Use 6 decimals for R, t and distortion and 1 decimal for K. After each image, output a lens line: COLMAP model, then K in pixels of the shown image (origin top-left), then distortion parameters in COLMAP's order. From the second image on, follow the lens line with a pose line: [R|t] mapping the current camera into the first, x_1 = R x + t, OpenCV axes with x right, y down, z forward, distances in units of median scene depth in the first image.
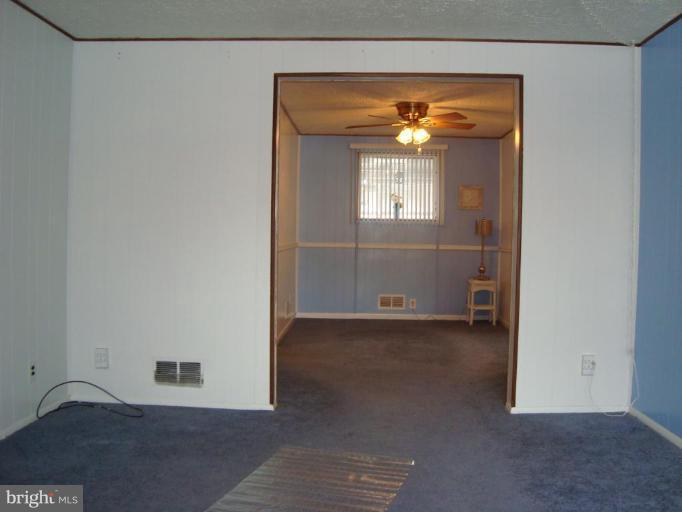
lens RADIAL K [[669.4, 0, 329.7], [0, 669.4, 254.2], [0, 0, 1]] dist [-0.200672, 0.207516]
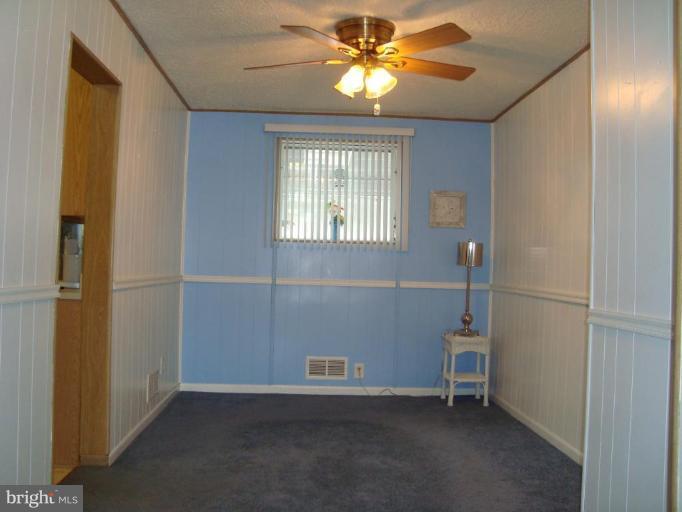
lens RADIAL K [[669.4, 0, 329.7], [0, 669.4, 254.2], [0, 0, 1]] dist [-0.200672, 0.207516]
pose [[0.996080, 0.012634, 0.087550, 0.038865], [-0.007699, 0.998374, -0.056477, -0.002563], [-0.088122, 0.055582, 0.994558, 0.362941]]
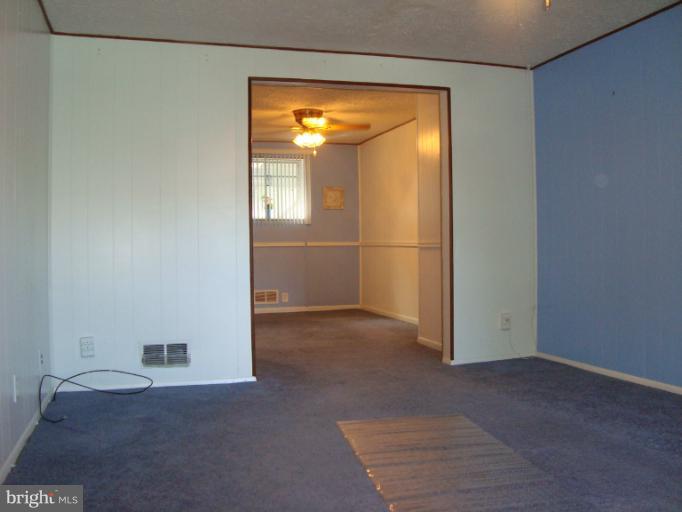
lens RADIAL K [[669.4, 0, 329.7], [0, 669.4, 254.2], [0, 0, 1]] dist [-0.200672, 0.207516]
pose [[0.942324, -0.033981, 0.332974, -0.170999], [0.040951, 0.999064, -0.013937, 0.023478], [-0.332189, 0.026769, 0.942833, -0.043423]]
